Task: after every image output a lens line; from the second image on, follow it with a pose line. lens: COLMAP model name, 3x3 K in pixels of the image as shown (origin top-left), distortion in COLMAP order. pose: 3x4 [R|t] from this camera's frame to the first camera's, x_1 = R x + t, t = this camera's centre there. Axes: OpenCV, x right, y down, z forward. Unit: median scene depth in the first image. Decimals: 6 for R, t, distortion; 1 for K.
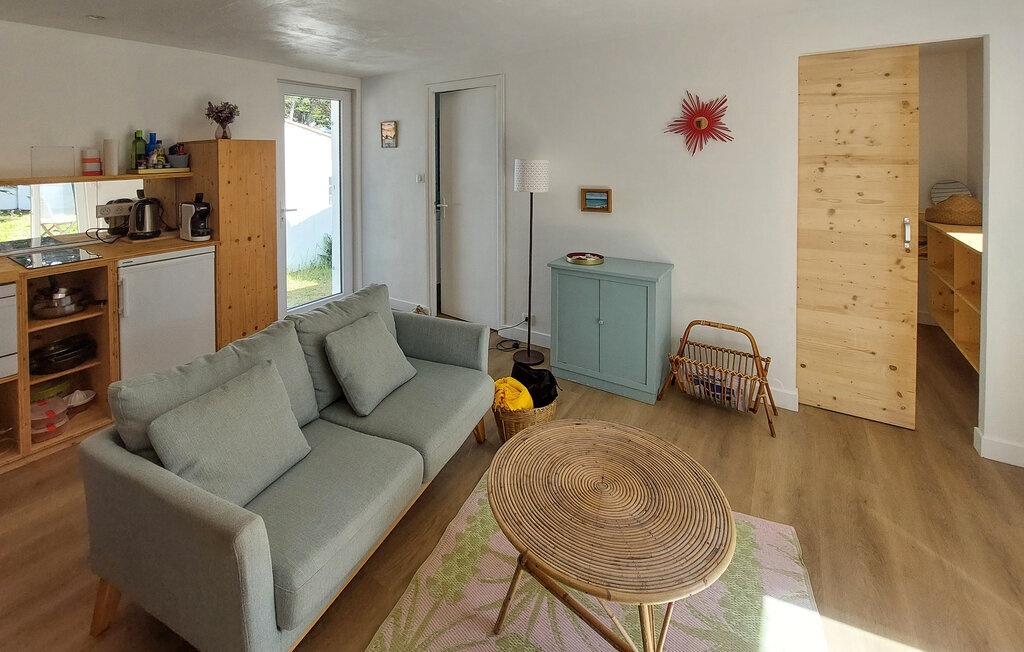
lens RADIAL K [[454.1, 0, 538.7], [0, 454.1, 170.5], [0, 0, 1]] dist [-0.011161, -0.000841]
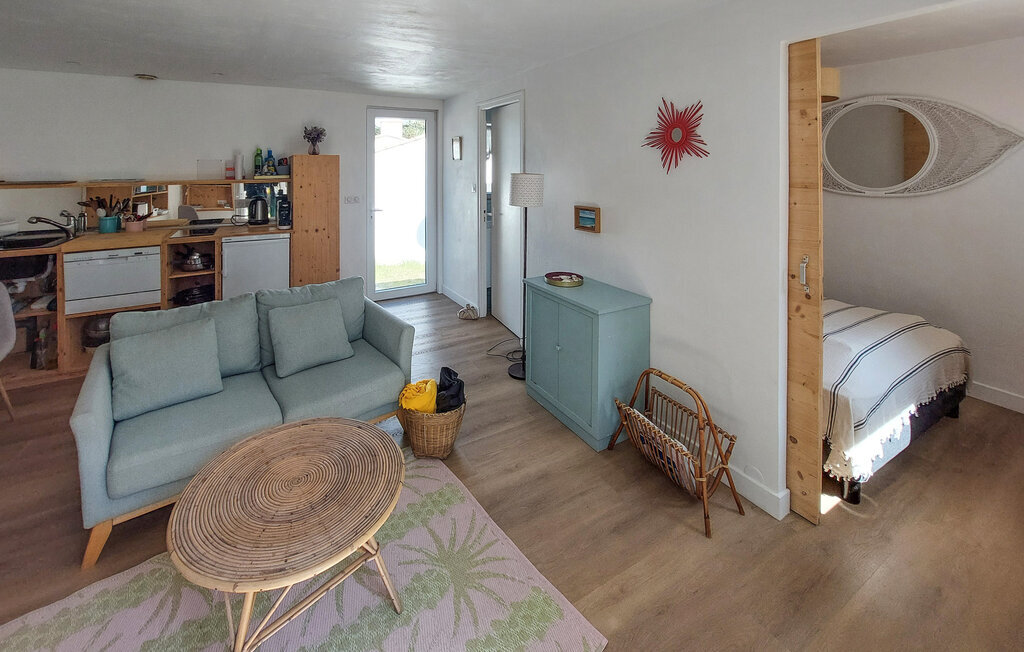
lens RADIAL K [[454.1, 0, 544.4], [0, 454.1, 172.6], [0, 0, 1]] dist [-0.011161, -0.000841]
pose [[0.880758, 0.018442, -0.473208, 0.556129], [-0.024299, 0.999685, -0.006267, -0.024367], [0.472943, 0.017018, 0.880928, 0.150332]]
